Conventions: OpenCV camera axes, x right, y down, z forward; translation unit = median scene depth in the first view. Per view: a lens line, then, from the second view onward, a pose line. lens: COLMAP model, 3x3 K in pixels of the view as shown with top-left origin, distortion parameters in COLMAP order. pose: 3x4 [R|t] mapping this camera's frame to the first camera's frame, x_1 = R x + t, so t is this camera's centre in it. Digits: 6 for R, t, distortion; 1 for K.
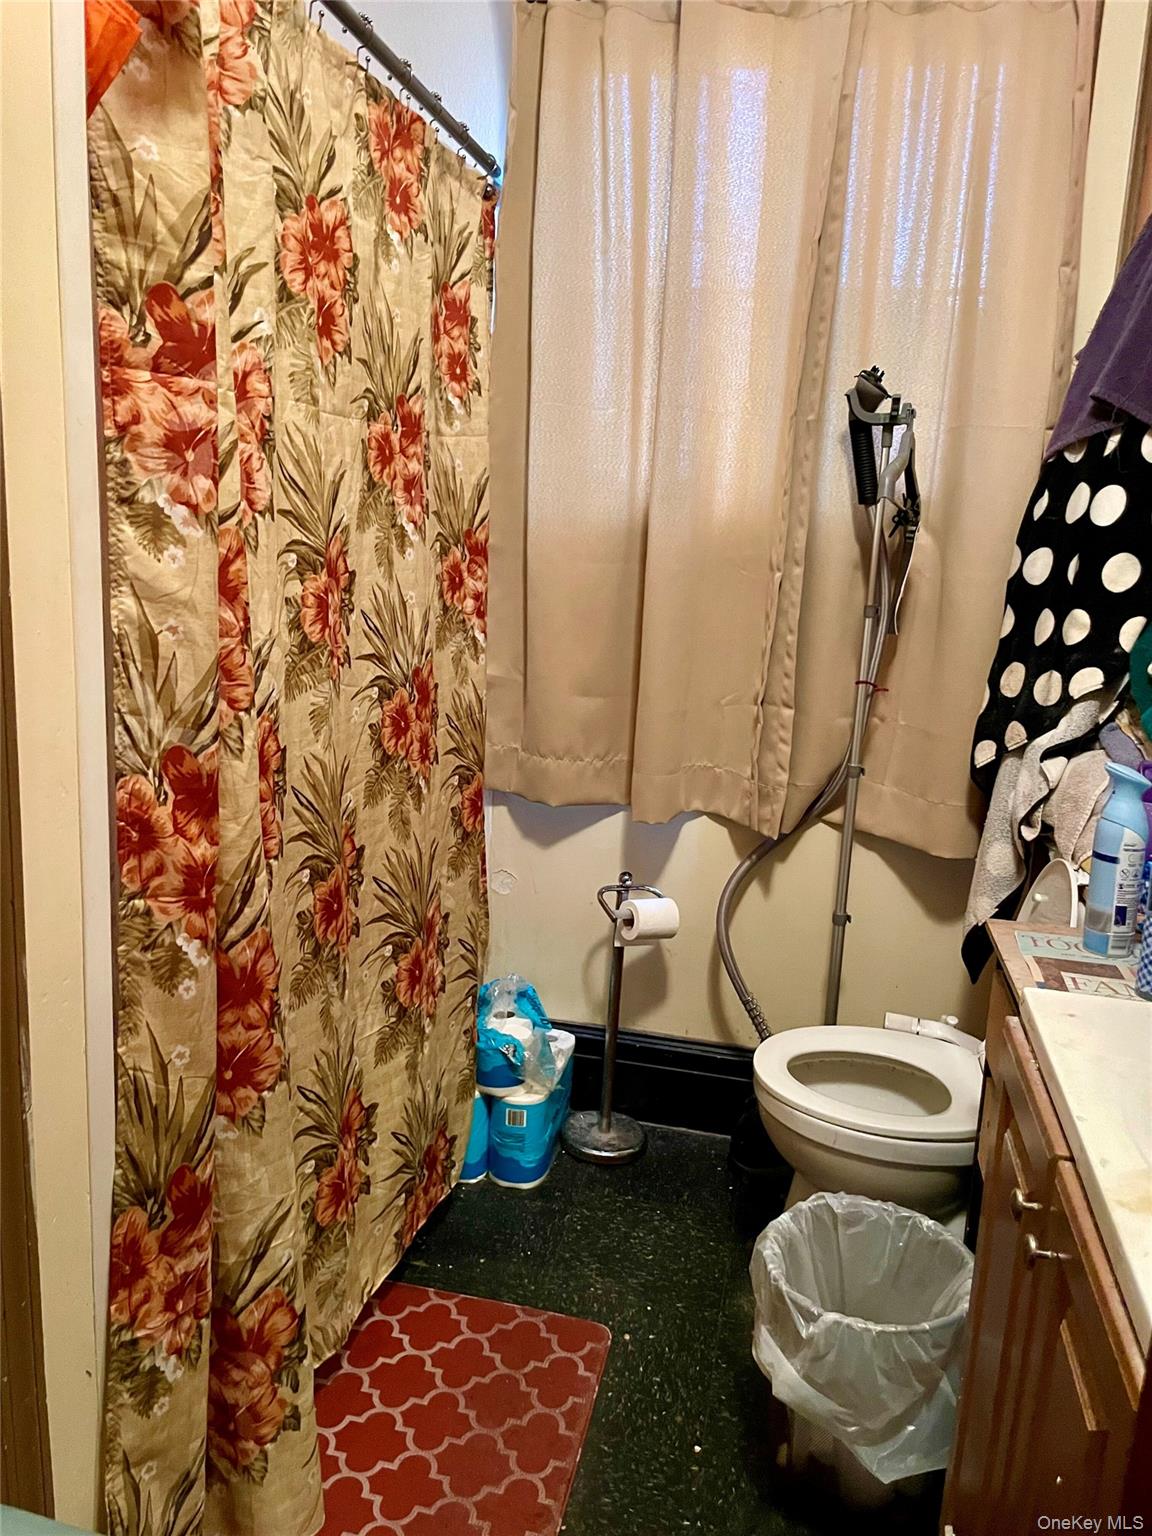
lens RADIAL K [[1177.7, 0, 571.5], [0, 1177.7, 754.0], [0, 0, 1]] dist [0.116625, -0.167511]
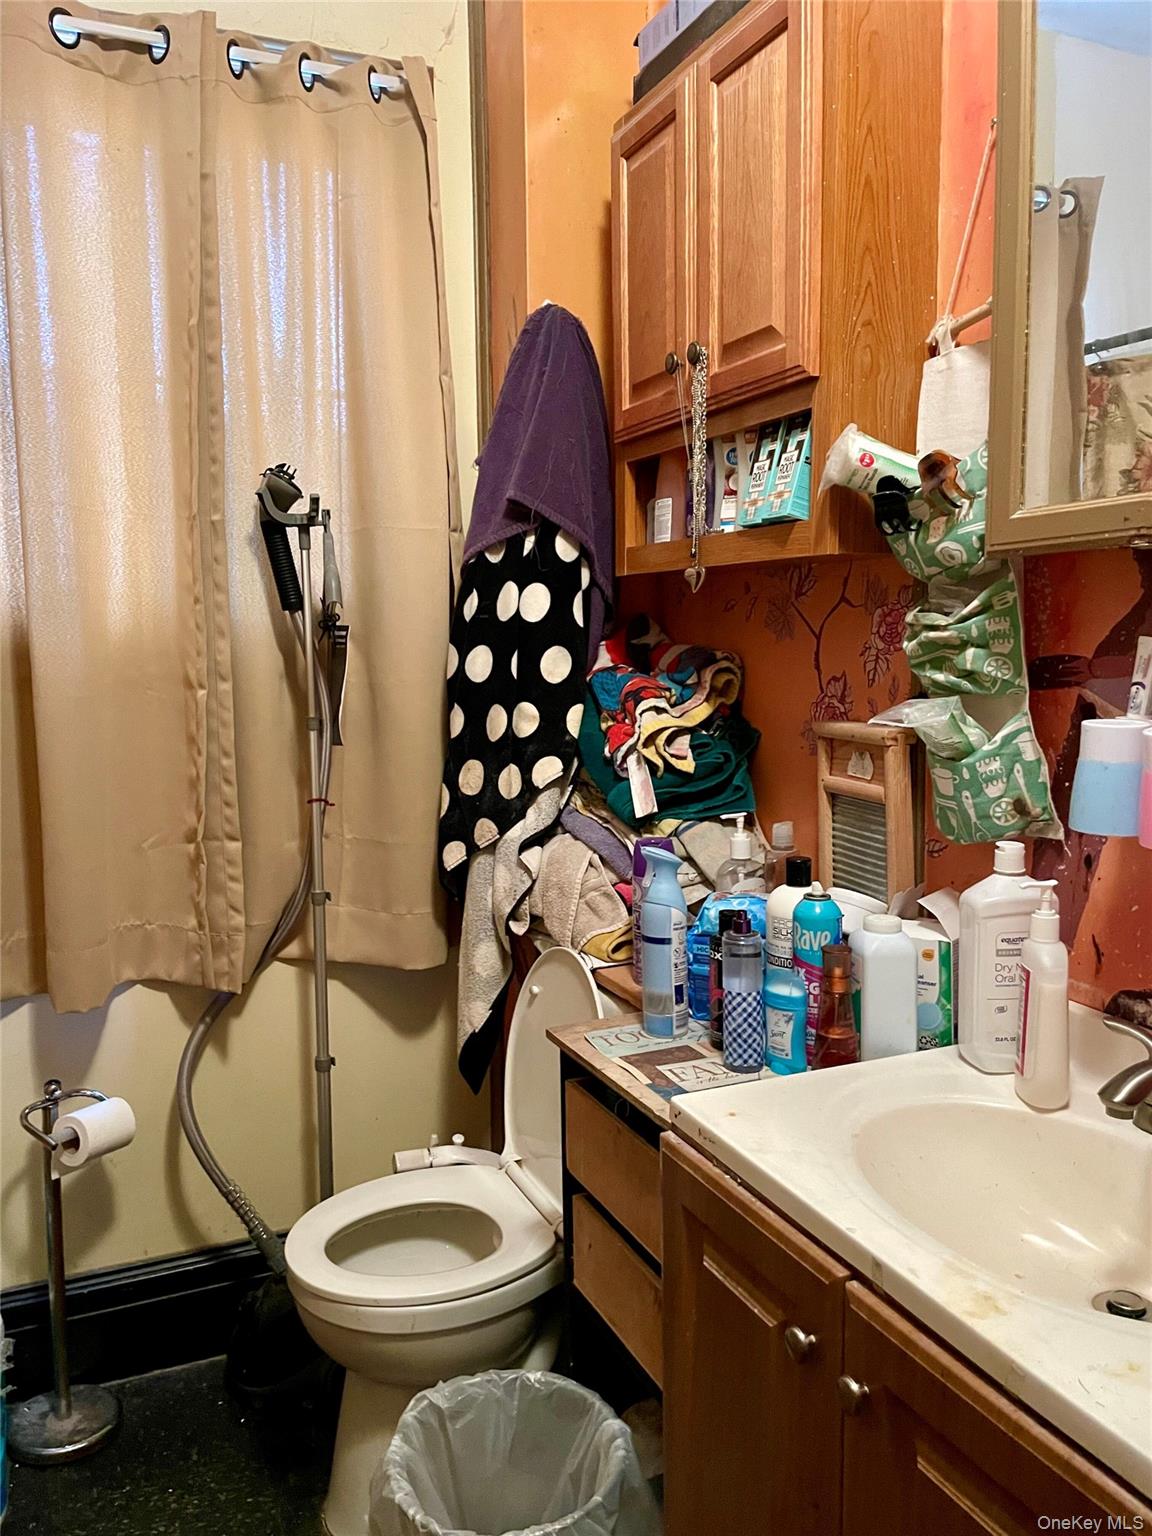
lens RADIAL K [[1177.7, 0, 571.5], [0, 1177.7, 754.0], [0, 0, 1]] dist [0.116625, -0.167511]
pose [[0.809607, -0.118572, 0.574872, -0.121271], [0.166302, 0.985590, -0.030921, -0.035966], [-0.562921, 0.120636, 0.817659, 0.141938]]
